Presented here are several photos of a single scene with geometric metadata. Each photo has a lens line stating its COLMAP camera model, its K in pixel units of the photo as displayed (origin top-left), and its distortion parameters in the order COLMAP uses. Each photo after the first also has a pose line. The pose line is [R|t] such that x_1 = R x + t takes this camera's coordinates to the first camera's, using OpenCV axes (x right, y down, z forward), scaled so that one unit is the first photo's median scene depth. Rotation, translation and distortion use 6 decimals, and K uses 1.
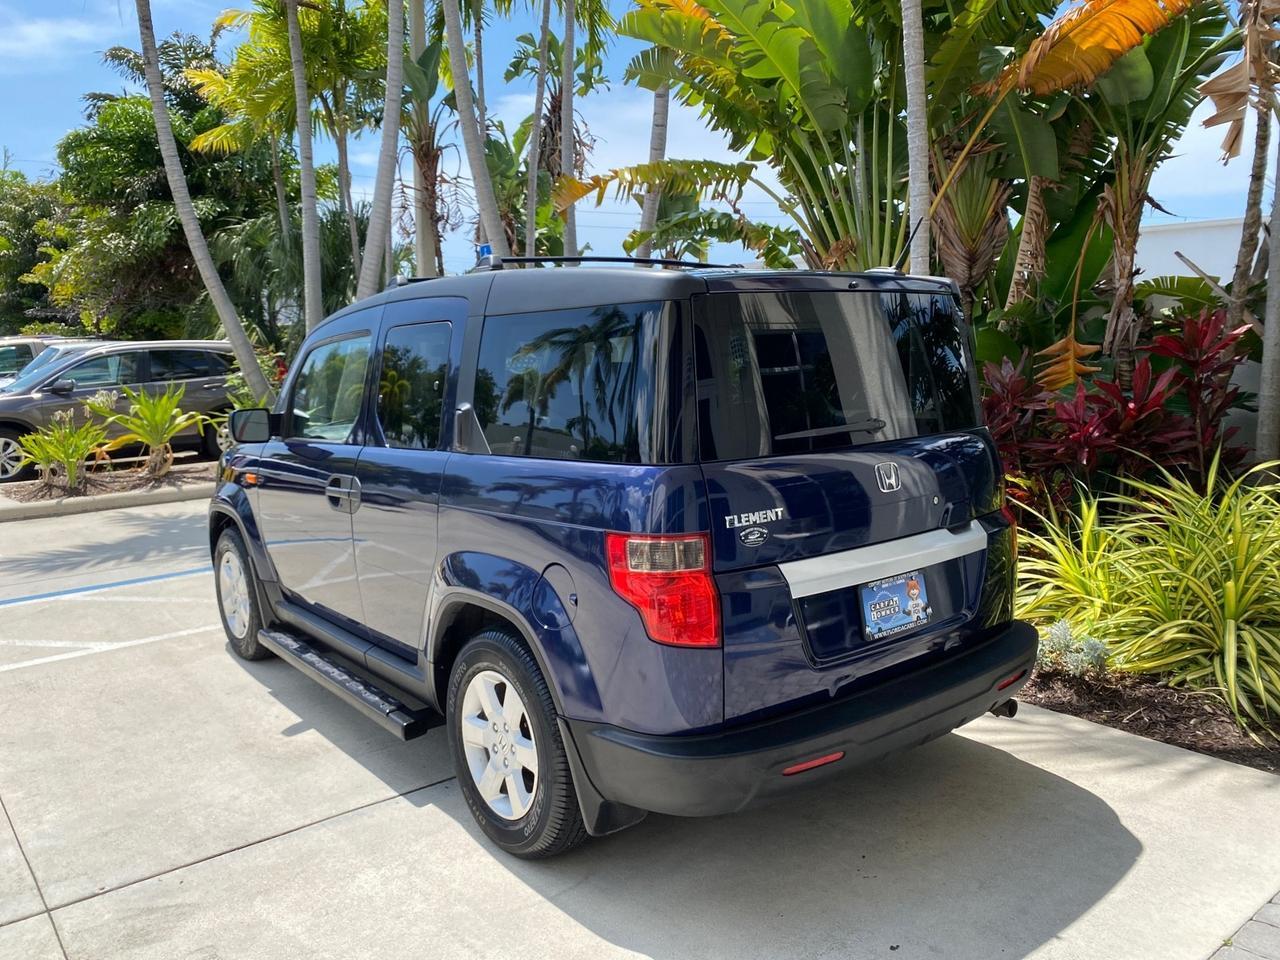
lens RADIAL K [[984.8, 0, 643.7], [0, 984.8, 482.5], [0, 0, 1]] dist [0.024901, -0.027781]
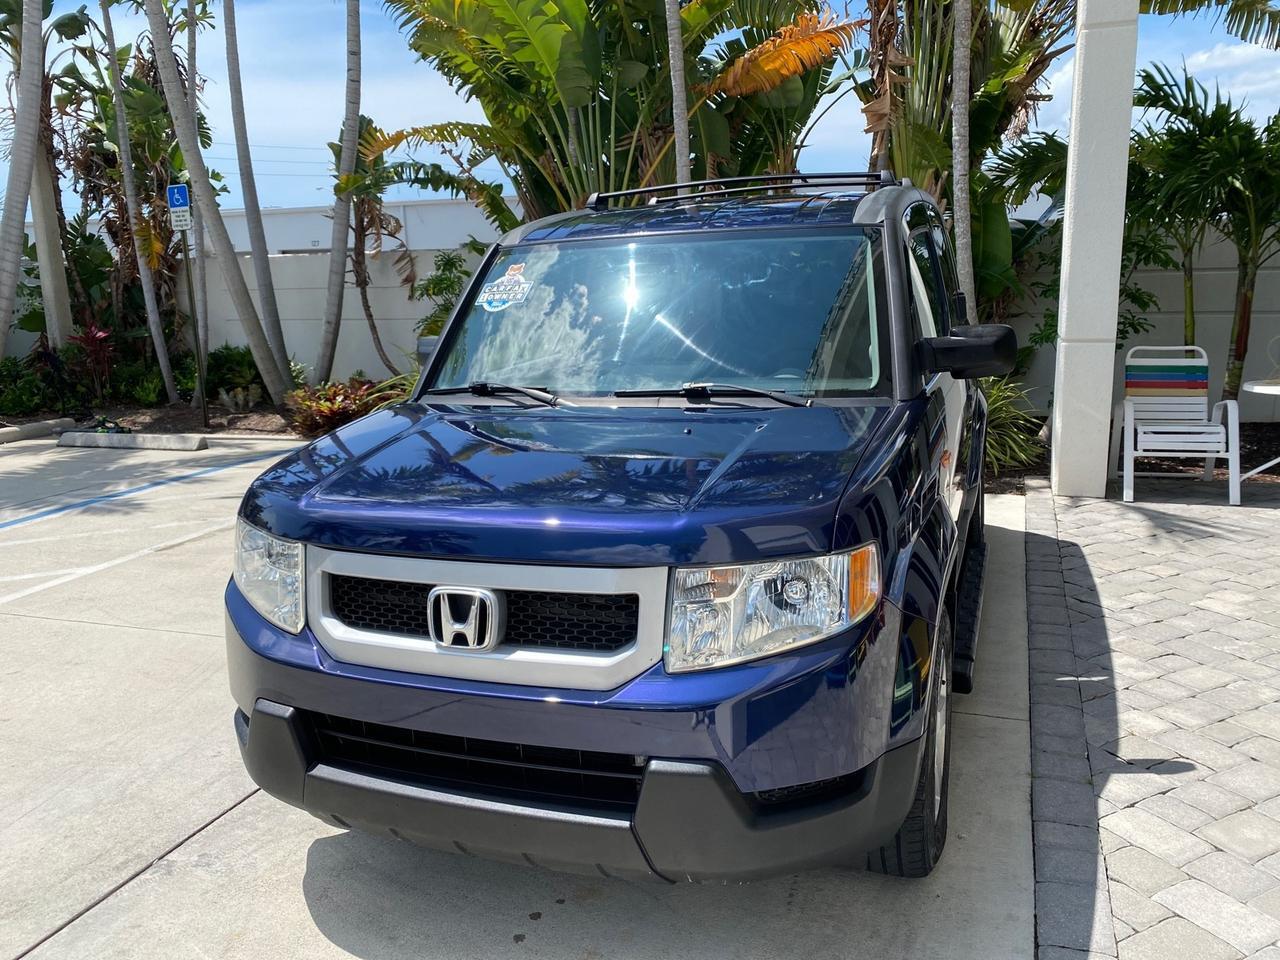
lens RADIAL K [[984.8, 0, 643.9], [0, 984.8, 480.6], [0, 0, 1]] dist [0.024901, -0.027781]
pose [[0.862535, -0.114084, 0.492969, -0.496975], [0.090285, 0.993317, 0.071907, 0.045088], [-0.497877, -0.017514, 0.867071, -0.189626]]
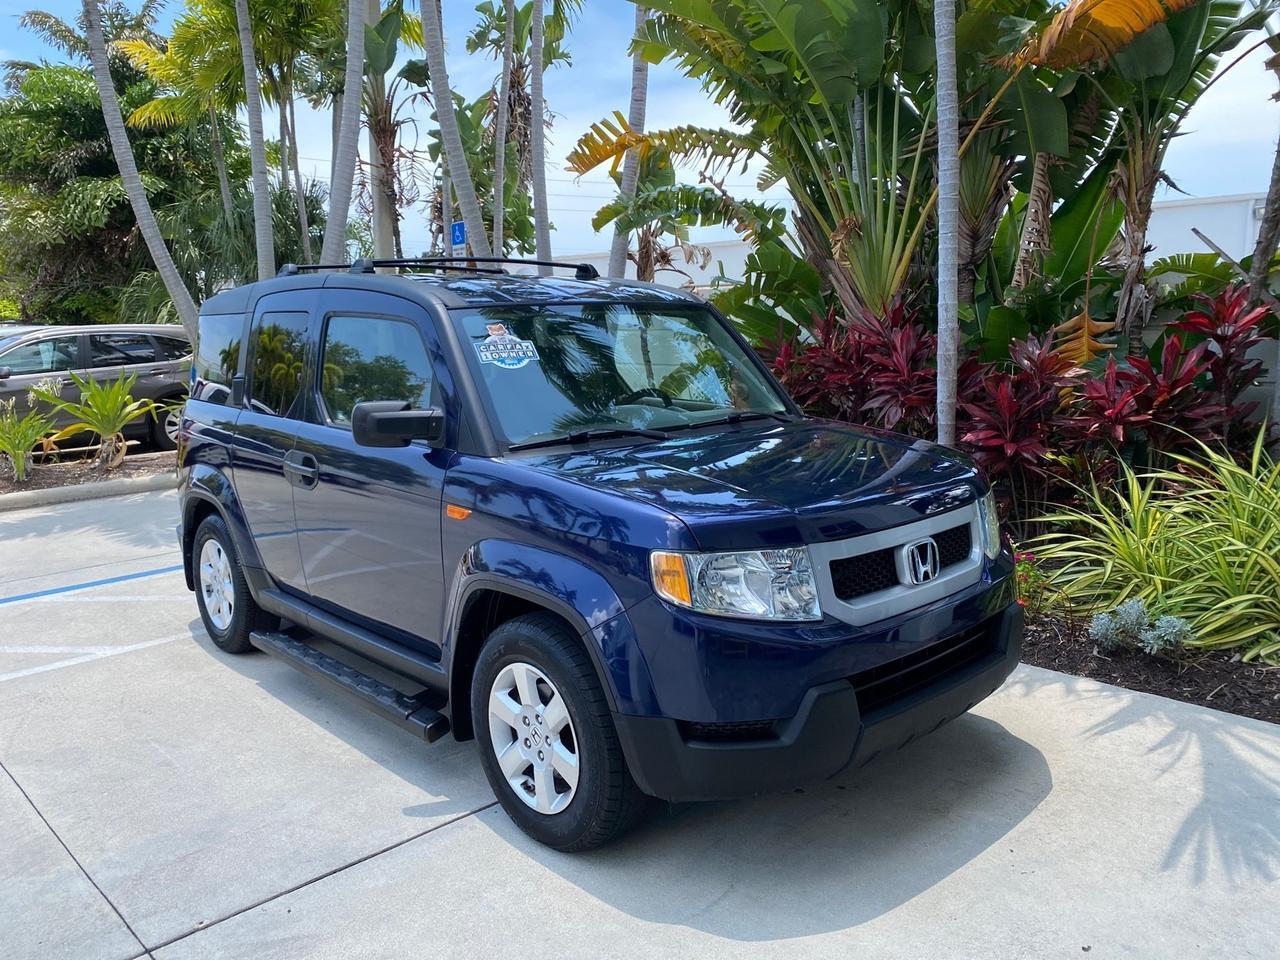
lens RADIAL K [[984.8, 0, 647.1], [0, 984.8, 481.9], [0, 0, 1]] dist [0.024901, -0.027781]
pose [[0.997271, -0.016992, 0.071848, -0.093647], [0.015754, 0.999718, 0.017763, -0.002160], [-0.072130, -0.016582, 0.997257, 0.032943]]
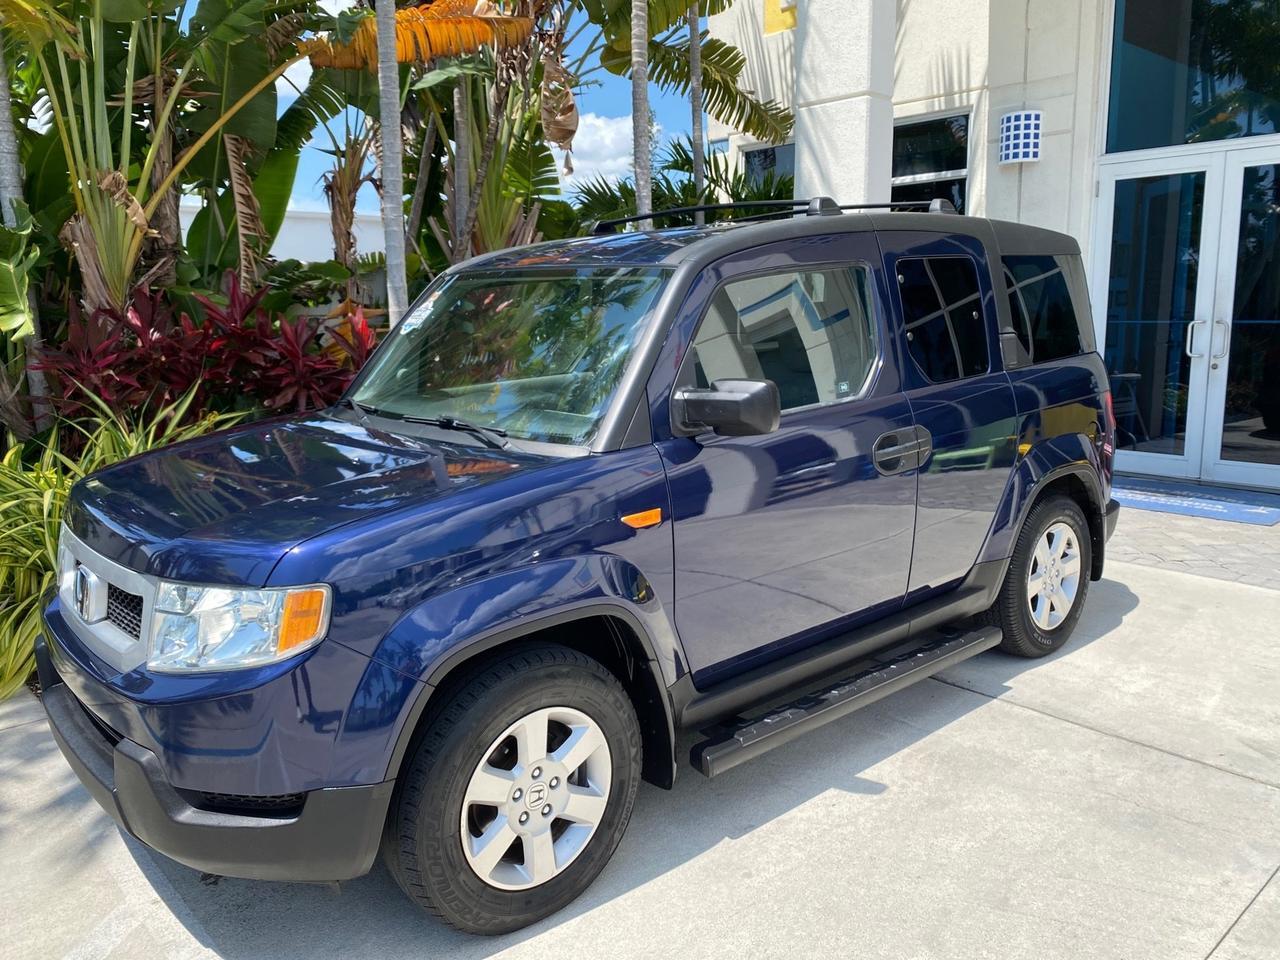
lens RADIAL K [[984.8, 0, 641.4], [0, 984.8, 475.1], [0, 0, 1]] dist [0.024901, -0.027781]
pose [[-0.042979, -0.154460, 0.987064, -0.743697], [0.157443, 0.974585, 0.159363, -0.091666], [-0.986592, 0.162256, -0.017568, 0.803575]]
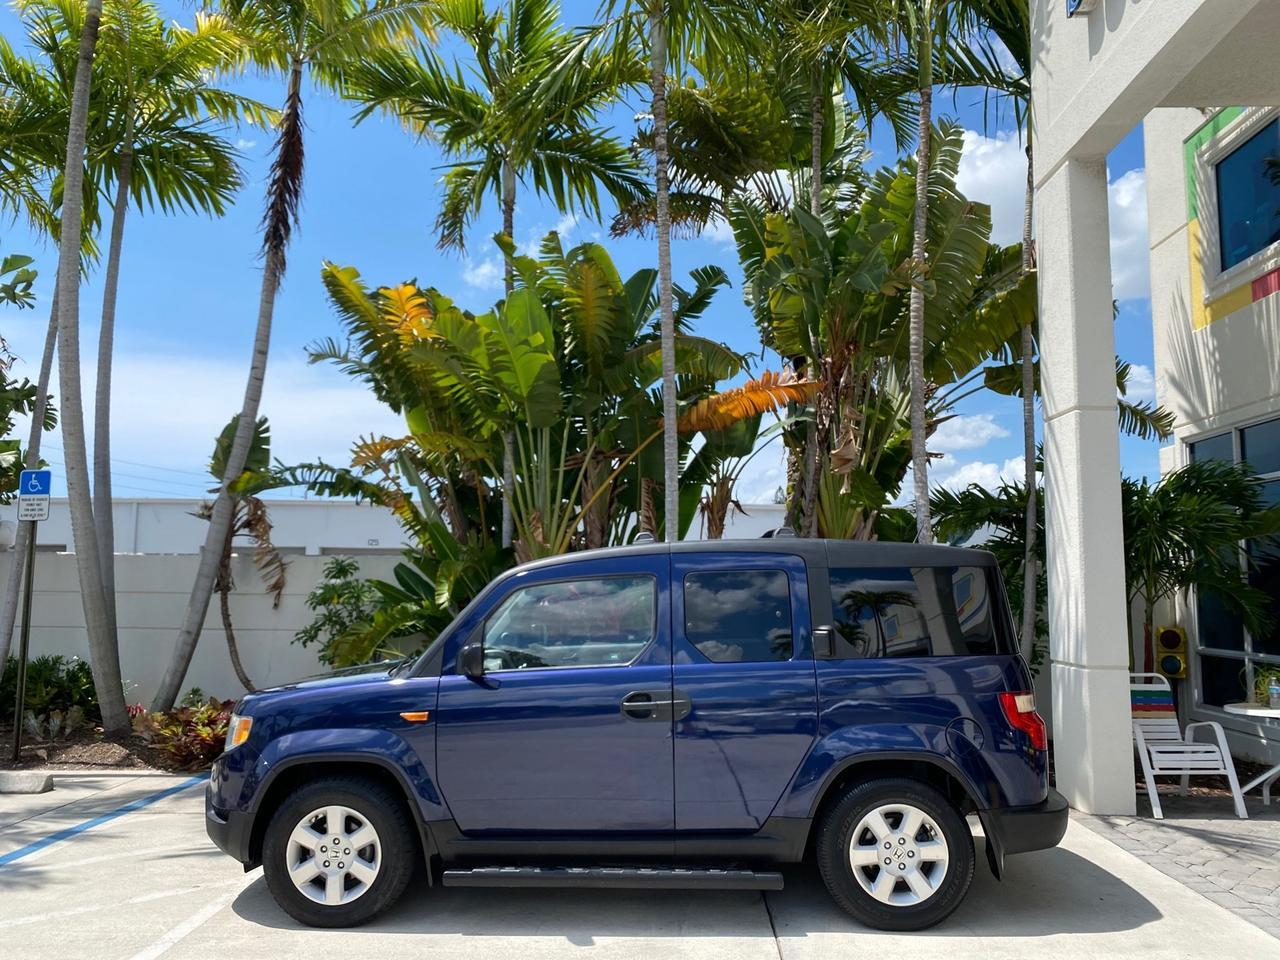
lens RADIAL K [[984.8, 0, 640.4], [0, 984.8, 475.9], [0, 0, 1]] dist [0.024901, -0.027781]
pose [[0.653120, 0.103675, 0.750124, -0.821844], [0.093042, 0.972091, -0.215363, -0.004176], [-0.751517, 0.210452, 0.625246, 0.120254]]
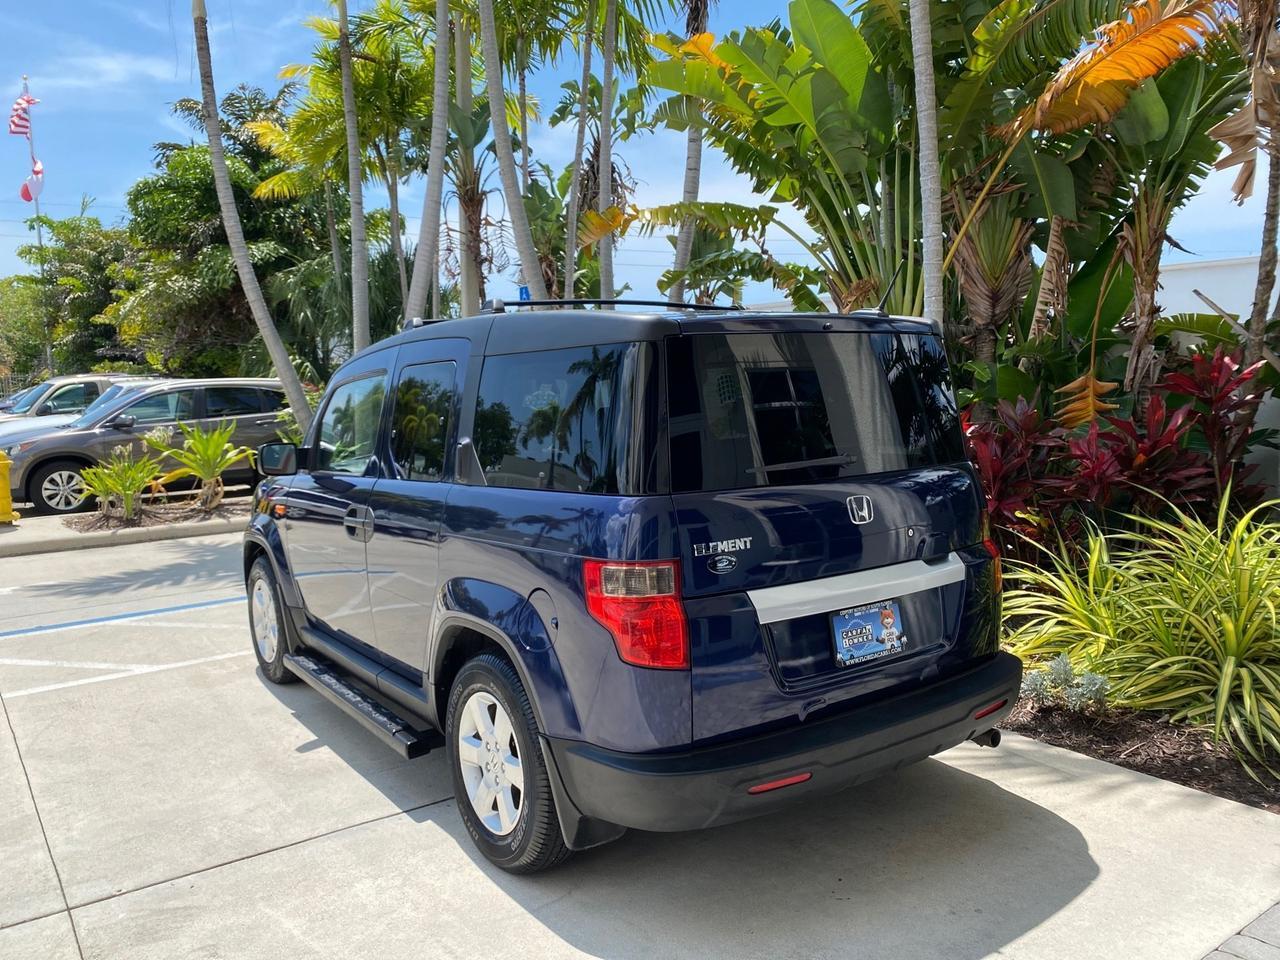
lens RADIAL K [[984.8, 0, 639.3], [0, 984.8, 483.7], [0, 0, 1]] dist [0.024901, -0.027781]
pose [[0.998475, 0.004994, -0.054974, 0.033229], [-0.006955, 0.999344, -0.035530, 0.002744], [0.054760, 0.035858, 0.997855, -0.024280]]
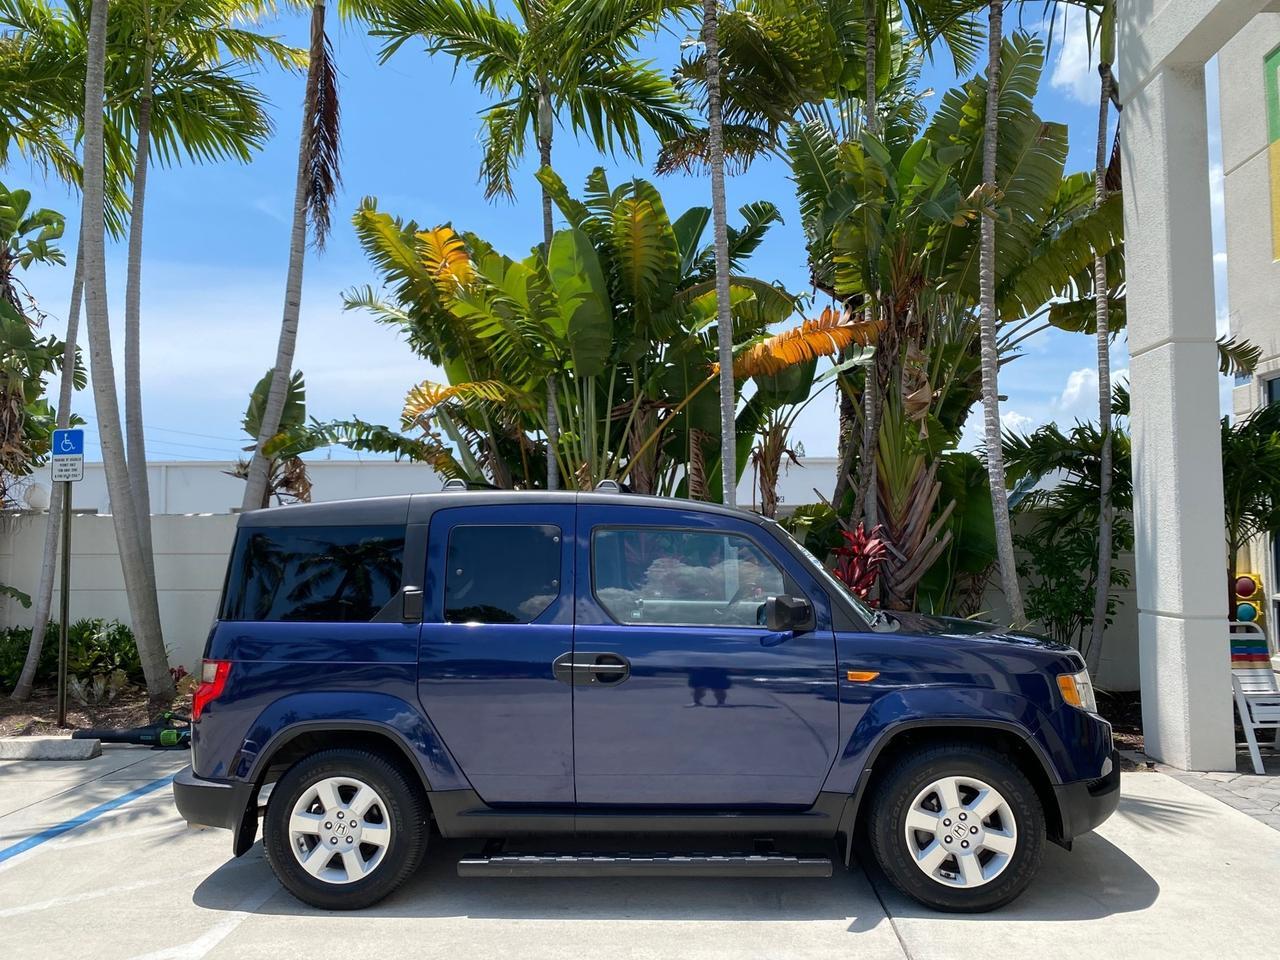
lens RADIAL K [[984.8, 0, 639.1], [0, 984.8, 477.5], [0, 0, 1]] dist [0.024901, -0.027781]
pose [[0.669909, 0.059464, 0.740058, -0.804806], [0.105402, 0.979074, -0.174081, -0.010682], [-0.734923, 0.194622, 0.649623, 0.201521]]
